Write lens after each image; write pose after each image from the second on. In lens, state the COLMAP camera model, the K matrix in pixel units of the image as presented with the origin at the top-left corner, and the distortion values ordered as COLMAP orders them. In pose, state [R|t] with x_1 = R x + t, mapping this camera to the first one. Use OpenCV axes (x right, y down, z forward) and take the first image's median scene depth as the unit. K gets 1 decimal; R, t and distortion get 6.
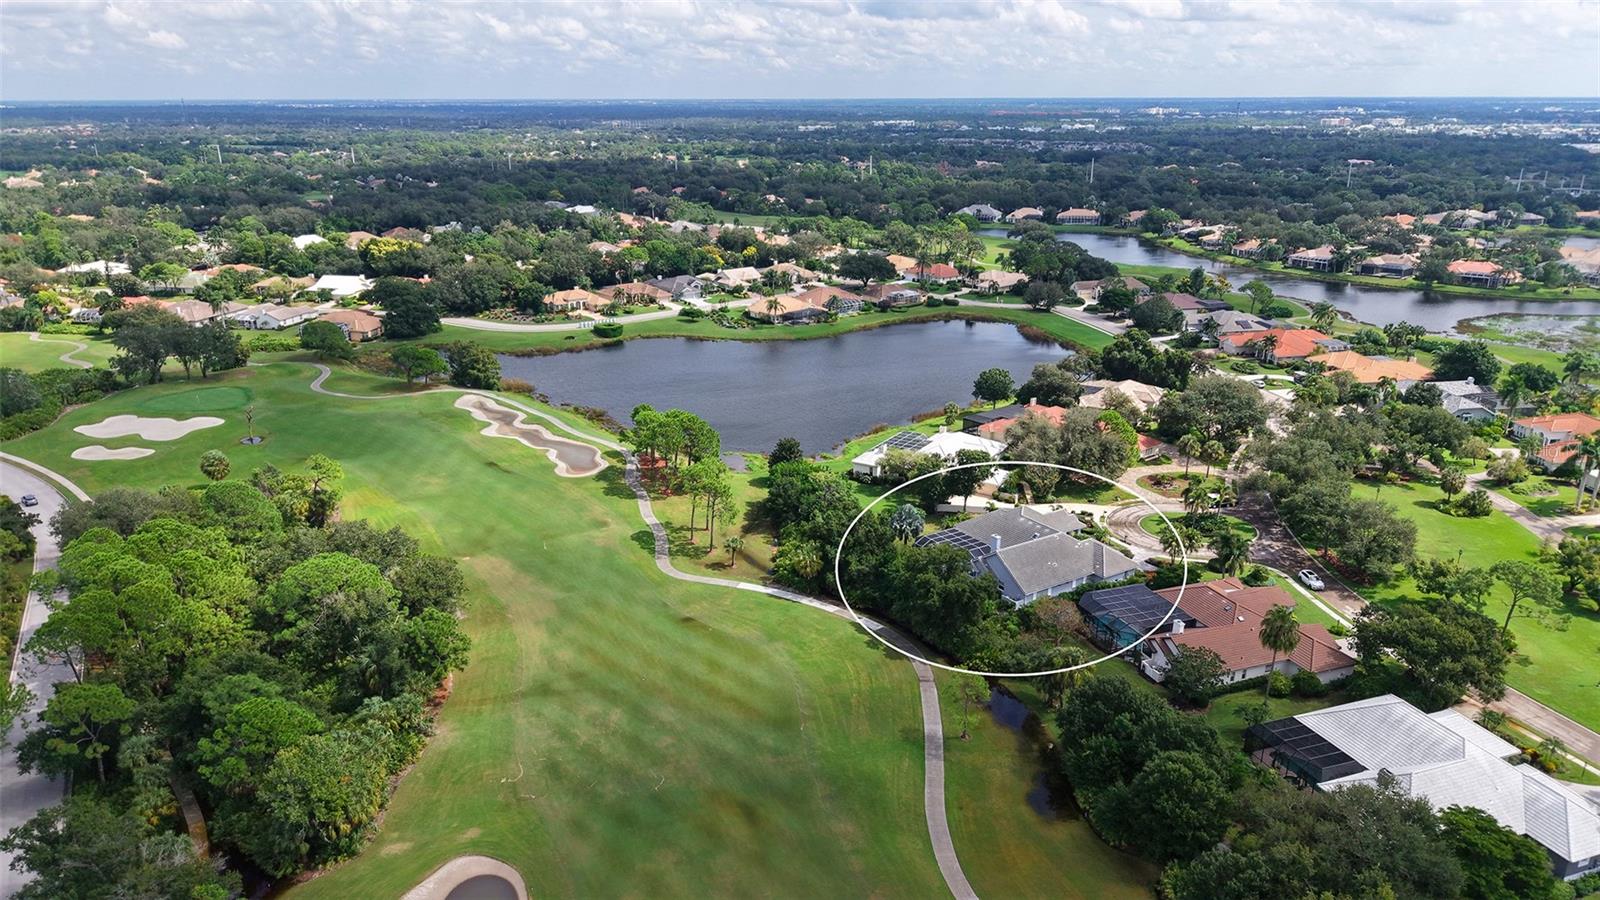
lens RADIAL K [[1073.3, 0, 800.0], [0, 1073.3, 450.0], [0, 0, 1]] dist [0.059470, -0.065970]
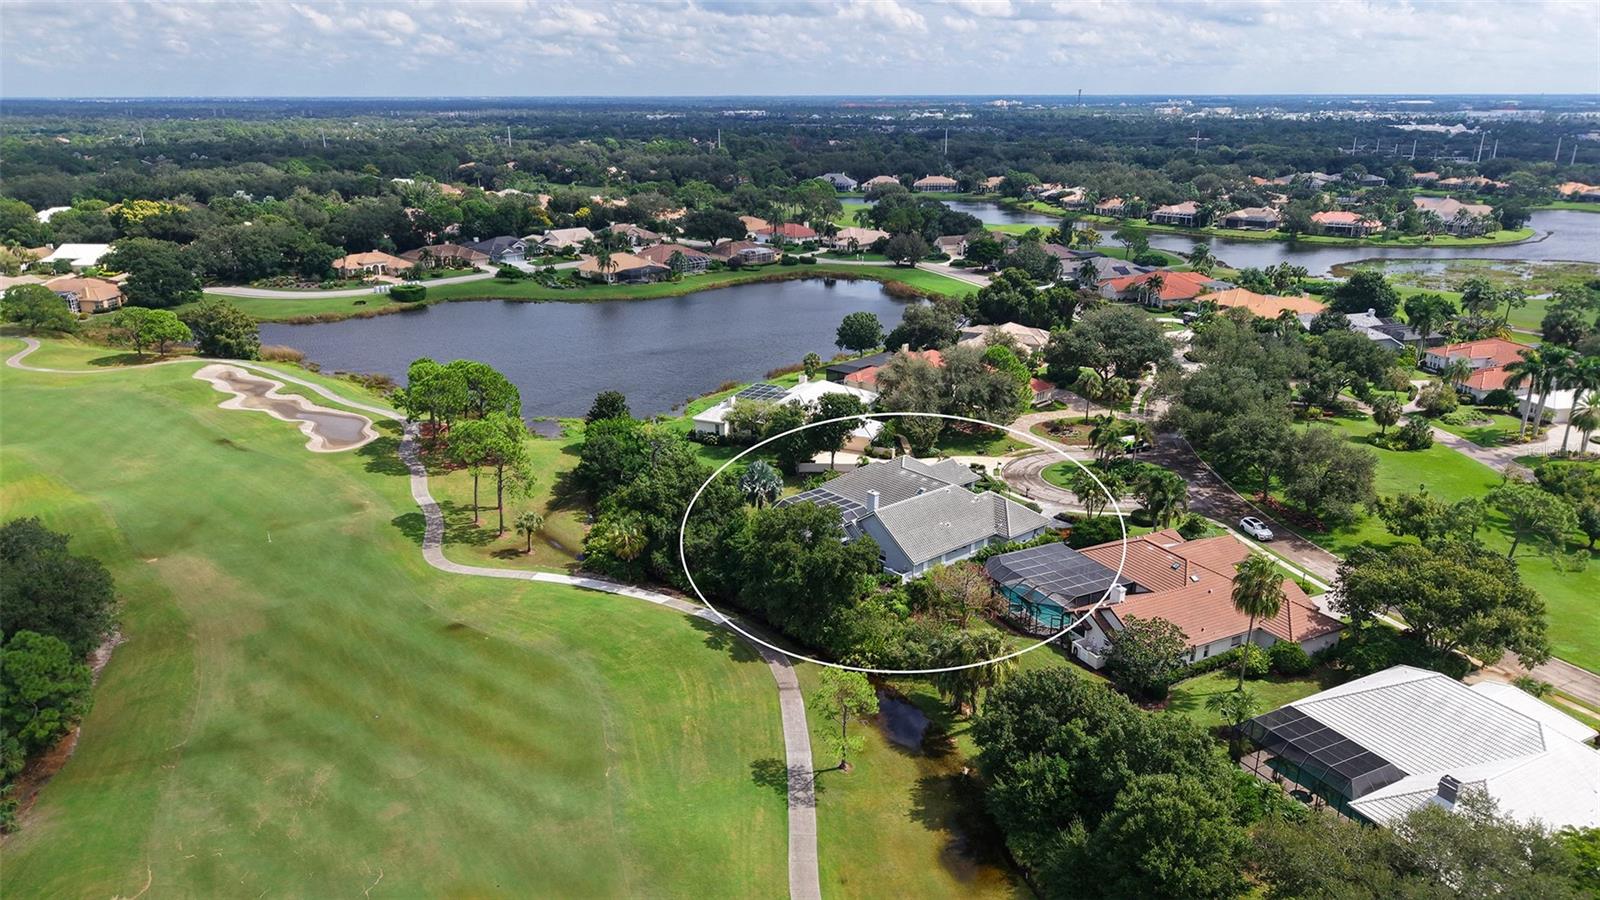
lens RADIAL K [[1073.3, 0, 800.0], [0, 1073.3, 450.0], [0, 0, 1]] dist [0.059470, -0.065970]
pose [[0.991440, -0.040830, 0.124012, 0.026853], [0.040686, 0.999165, 0.003696, 0.033455], [-0.124060, 0.001381, 0.992274, 0.181012]]
